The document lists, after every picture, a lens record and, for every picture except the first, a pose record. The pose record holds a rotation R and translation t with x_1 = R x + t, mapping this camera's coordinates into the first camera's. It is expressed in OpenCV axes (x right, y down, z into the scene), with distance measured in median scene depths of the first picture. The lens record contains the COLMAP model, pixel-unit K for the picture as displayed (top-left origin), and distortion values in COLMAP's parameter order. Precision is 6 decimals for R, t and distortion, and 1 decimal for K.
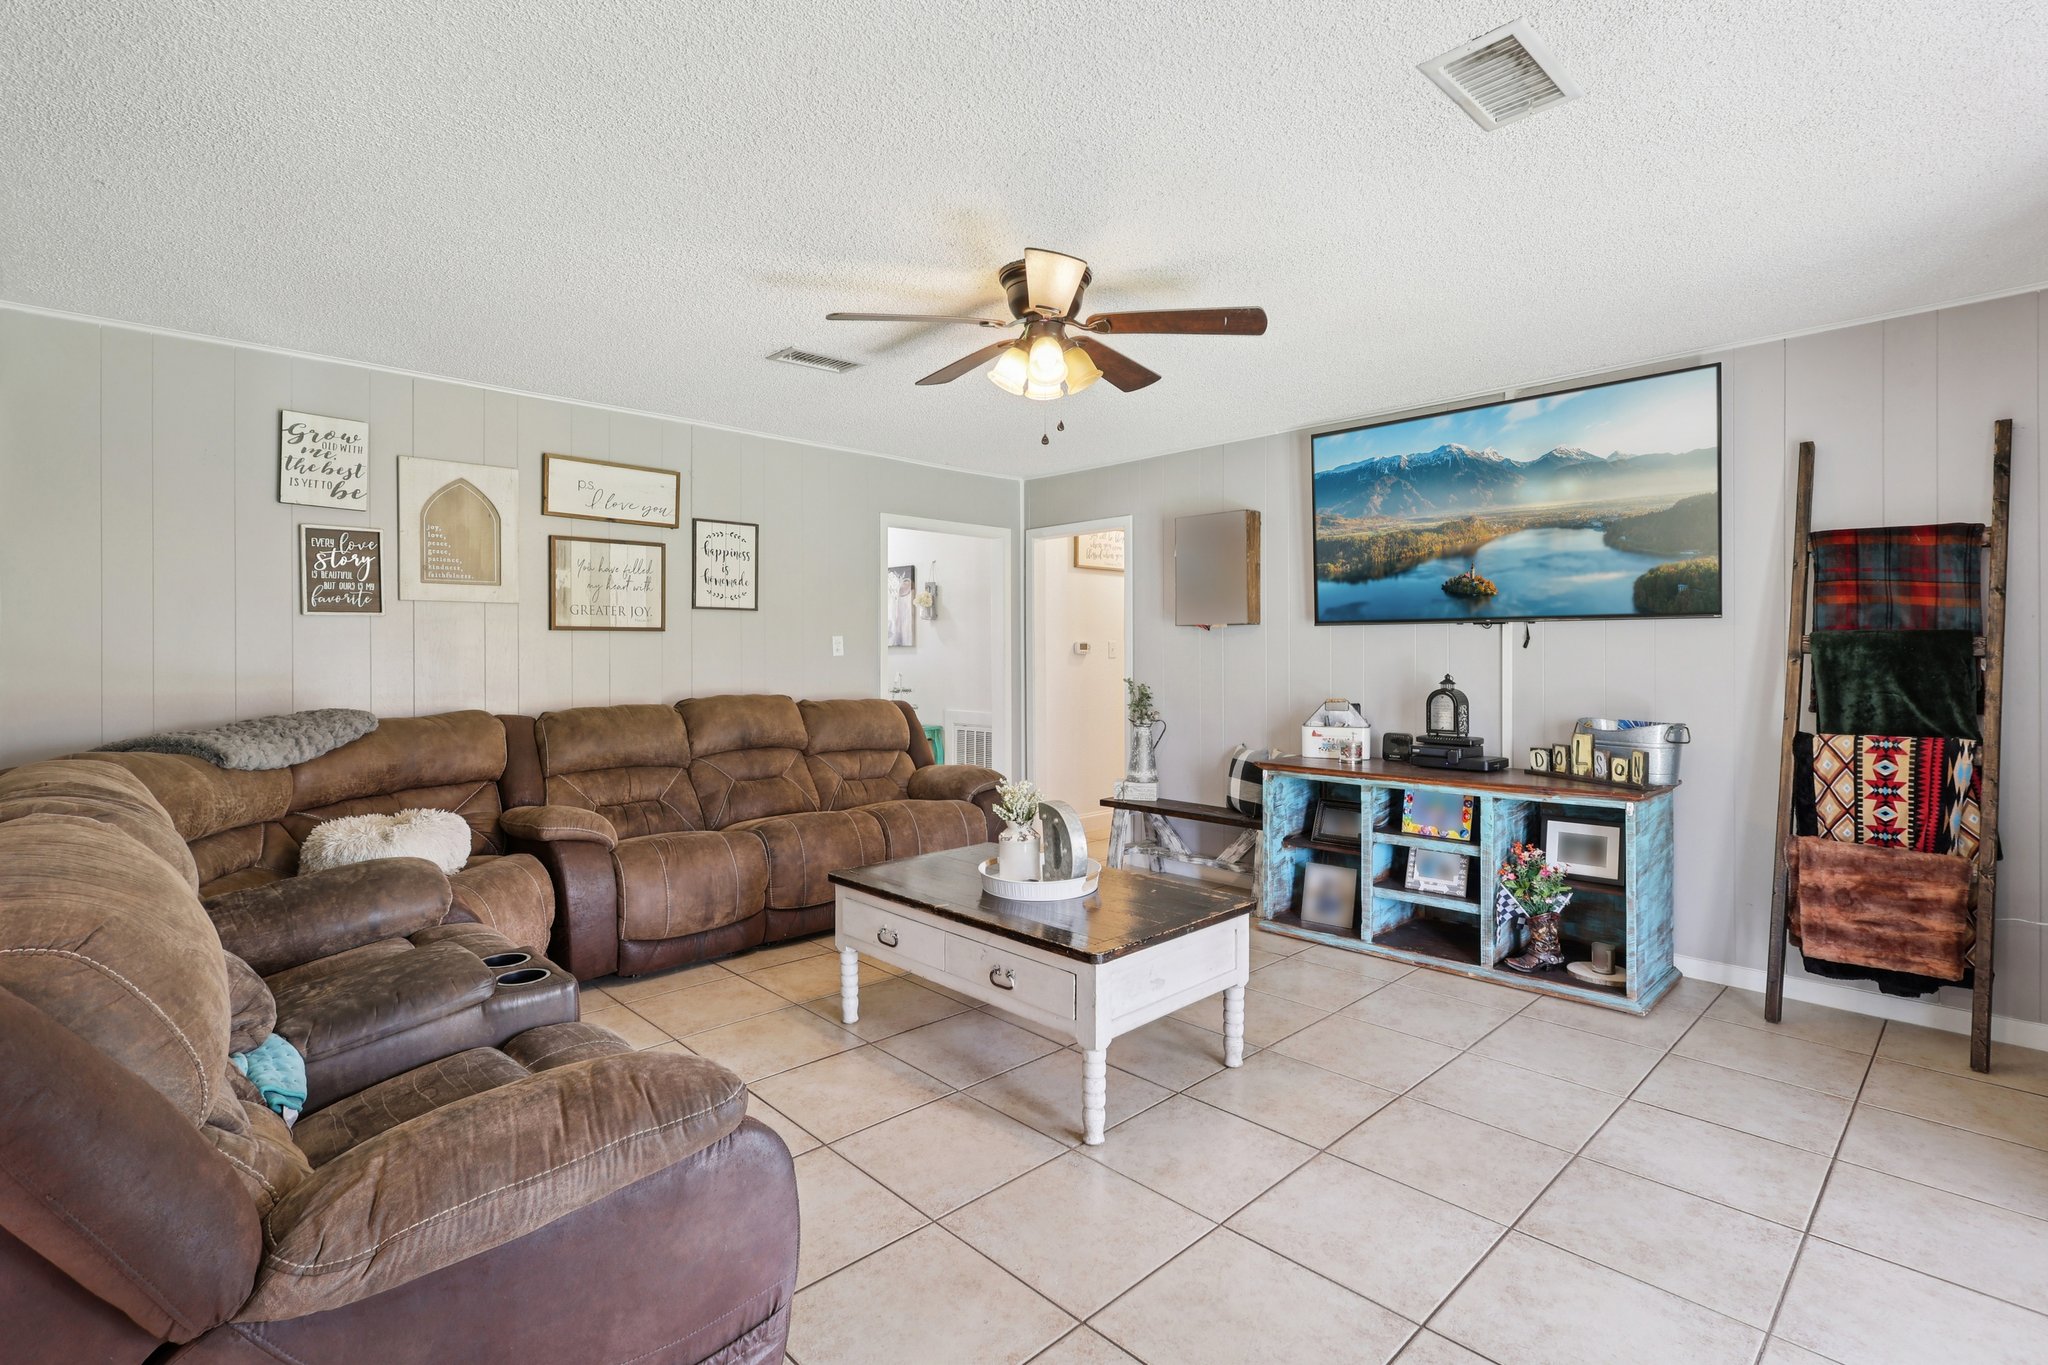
lens RADIAL K [[949.8, 0, 1019.3], [0, 949.8, 665.7], [0, 0, 1]] dist [-0.004588, 0.001367]
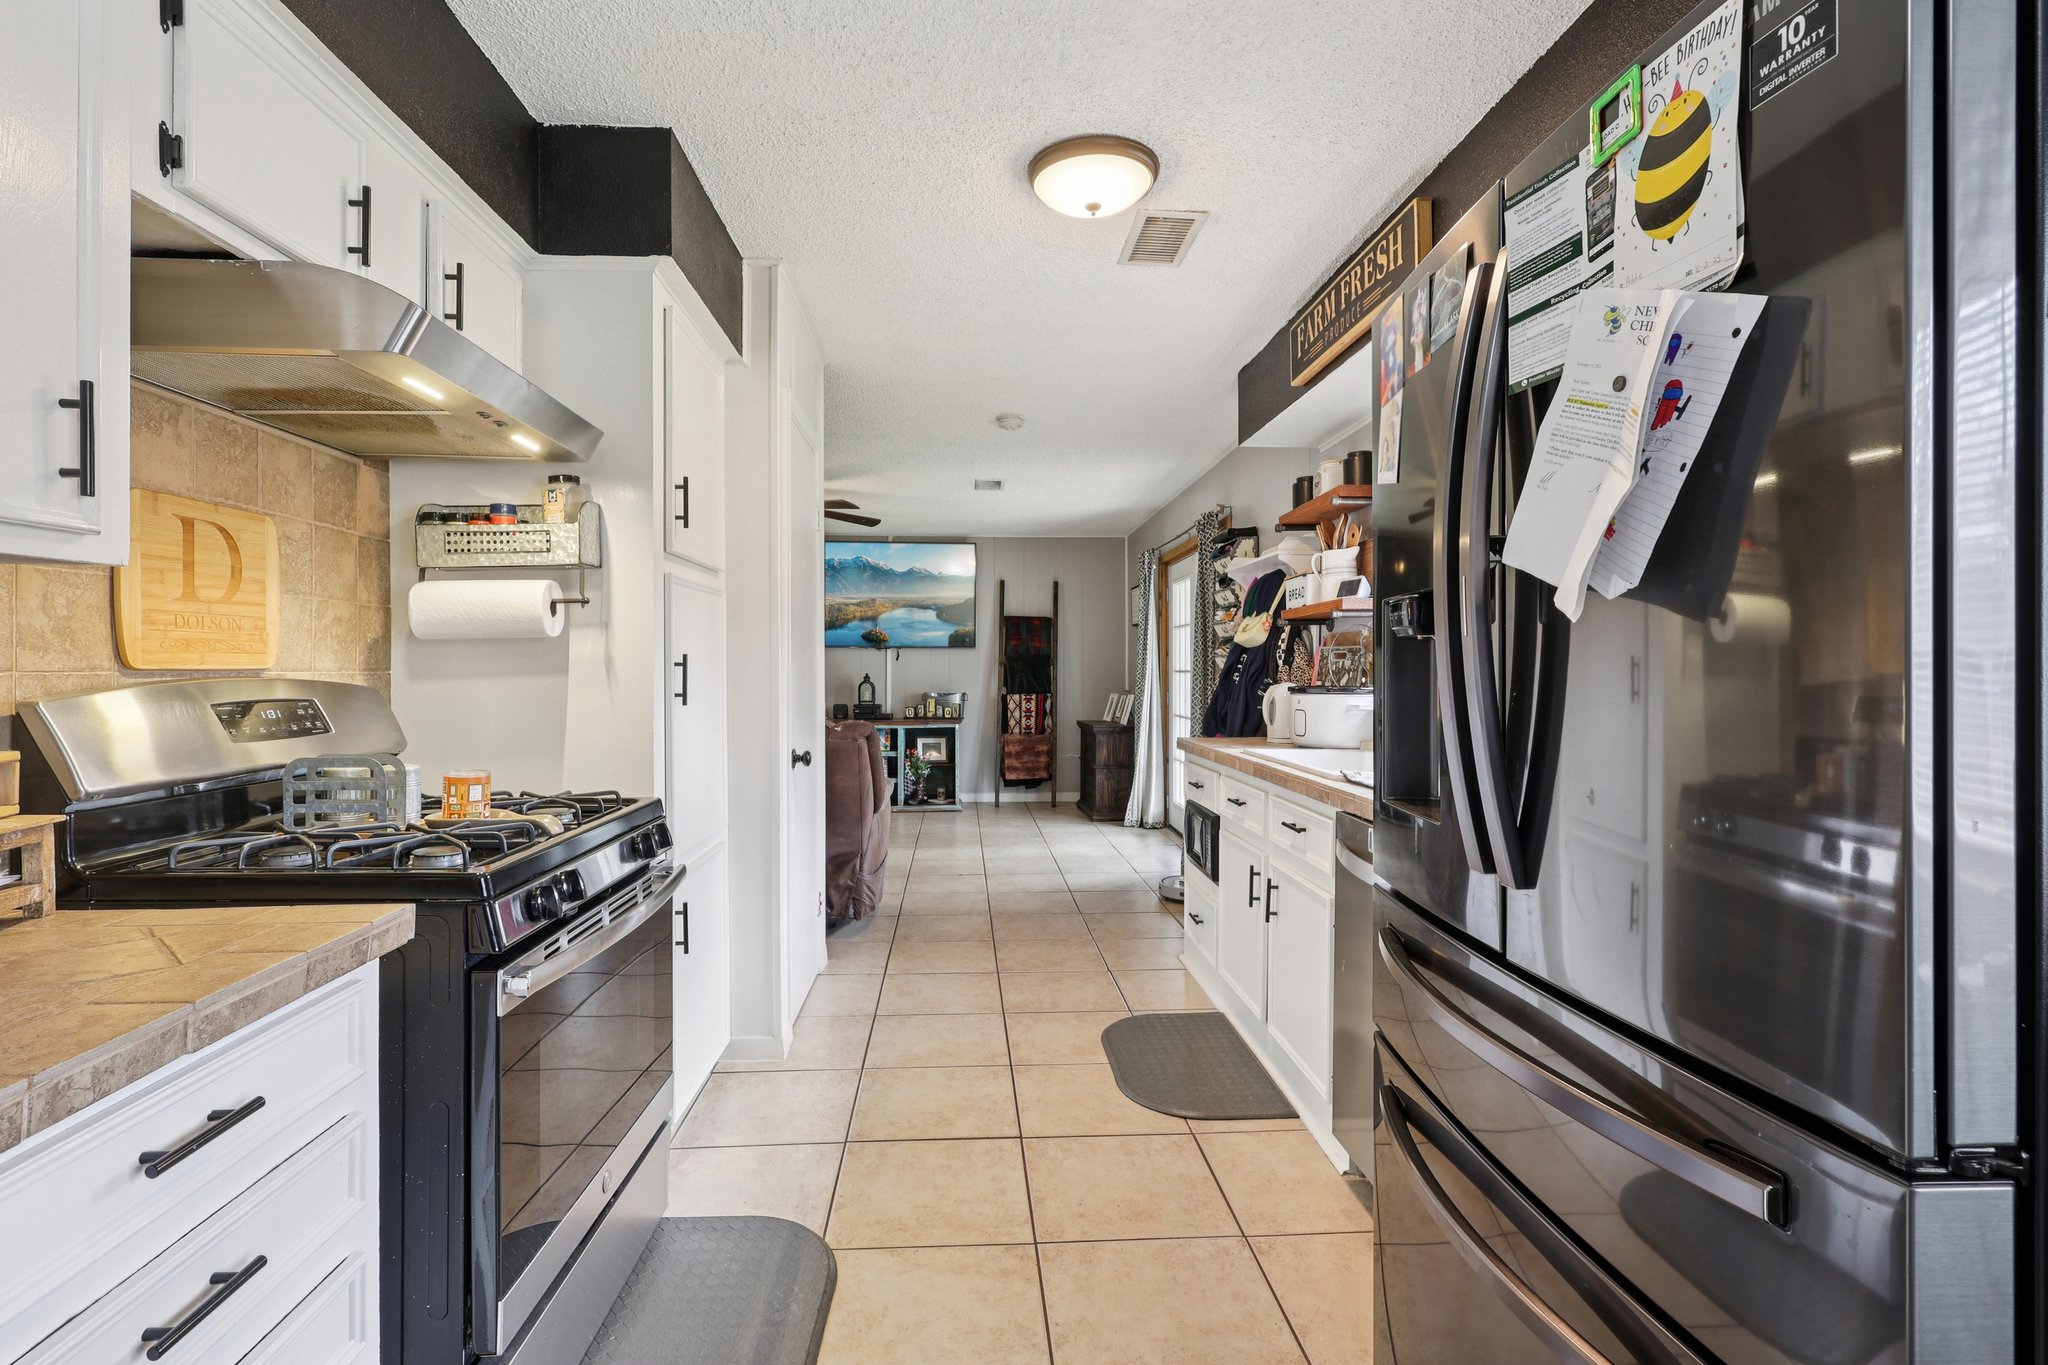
lens RADIAL K [[949.8, 0, 1012.3], [0, 949.8, 670.5], [0, 0, 1]] dist [-0.004588, 0.001367]
pose [[0.649100, -0.000564, 0.760703, -0.950868], [0.005575, 0.999976, -0.004016, 0.014505], [-0.760683, 0.006847, 0.649088, -0.588650]]
